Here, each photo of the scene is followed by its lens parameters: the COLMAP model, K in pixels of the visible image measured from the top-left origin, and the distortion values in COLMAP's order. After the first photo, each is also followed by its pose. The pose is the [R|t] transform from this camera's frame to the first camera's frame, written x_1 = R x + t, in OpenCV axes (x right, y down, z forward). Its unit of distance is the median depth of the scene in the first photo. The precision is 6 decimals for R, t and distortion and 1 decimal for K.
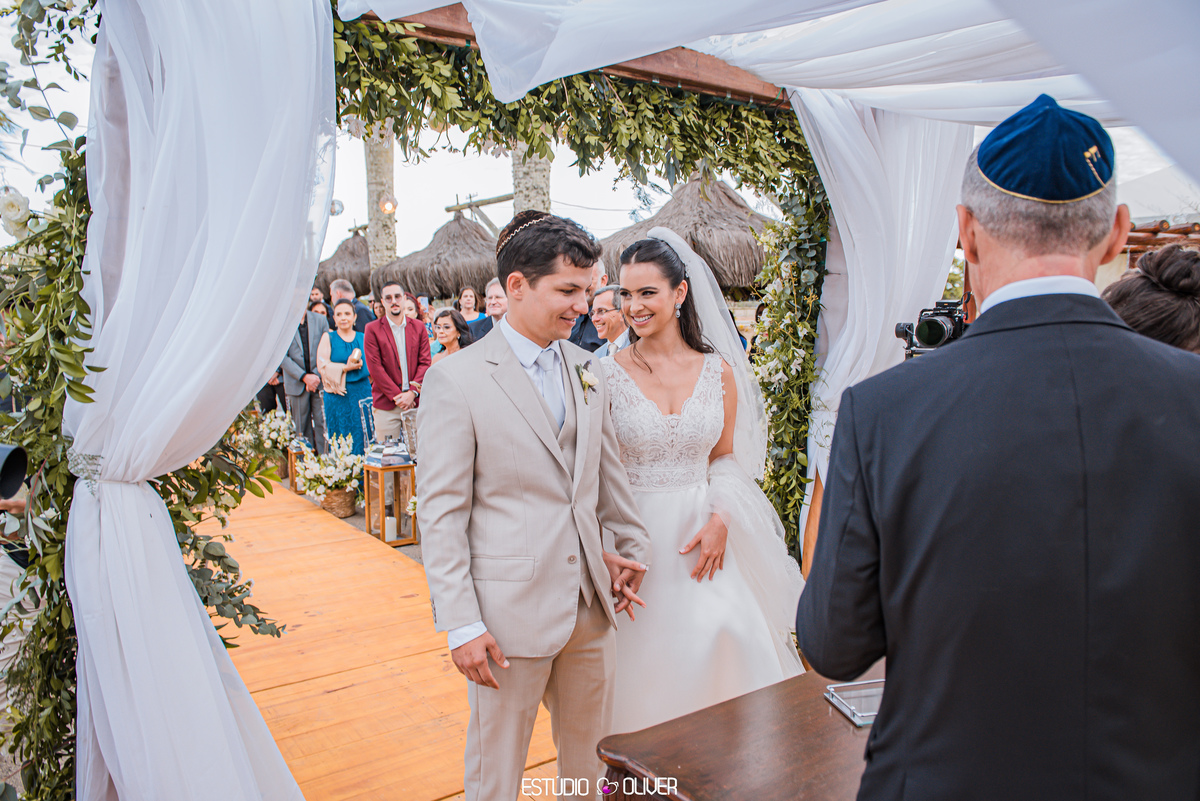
lens RADIAL K [[859.0, 0, 600.0], [0, 859.0, 400.5], [0, 0, 1]] dist [-0.054812, -0.000157]
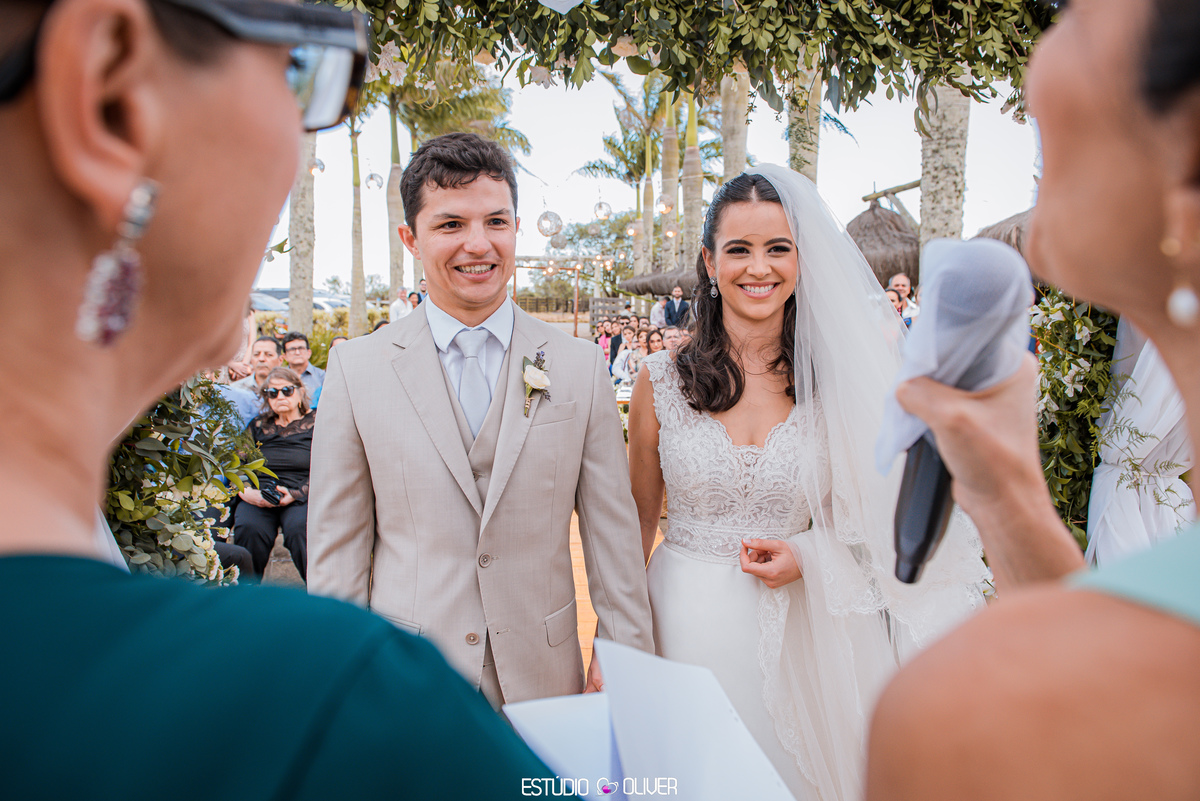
lens RADIAL K [[851.0, 0, 600.0], [0, 851.0, 400.5], [0, 0, 1]] dist [-0.052869, -0.003811]
pose [[0.850019, 0.073605, -0.521585, 0.270474], [-0.073142, 0.997090, 0.021509, -0.021425], [0.521650, 0.019866, 0.852928, 0.315016]]
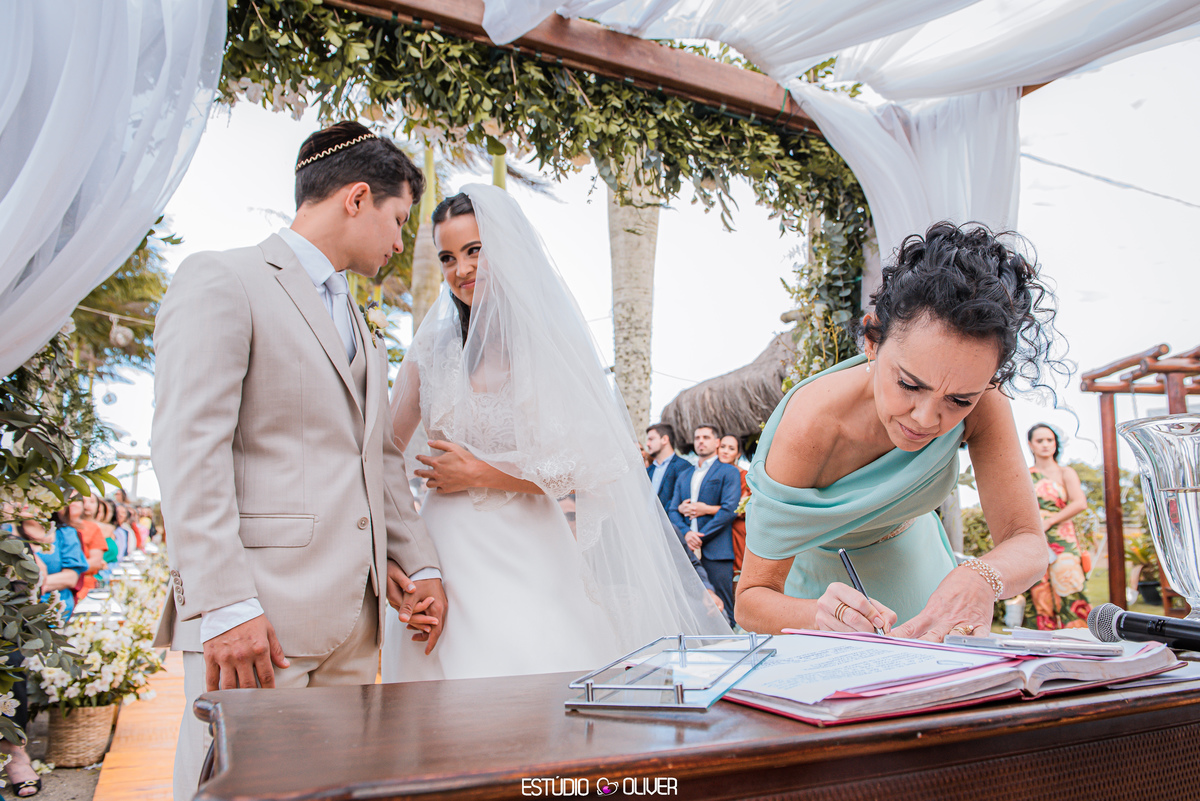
lens RADIAL K [[866.3, 0, 630.5], [0, 866.3, 390.5], [0, 0, 1]] dist [-0.056478, 0.000149]
pose [[0.990684, -0.015992, -0.135239, 0.162392], [-0.019697, 0.965812, -0.258493, 0.155273], [0.134750, 0.258749, 0.956500, 0.193481]]
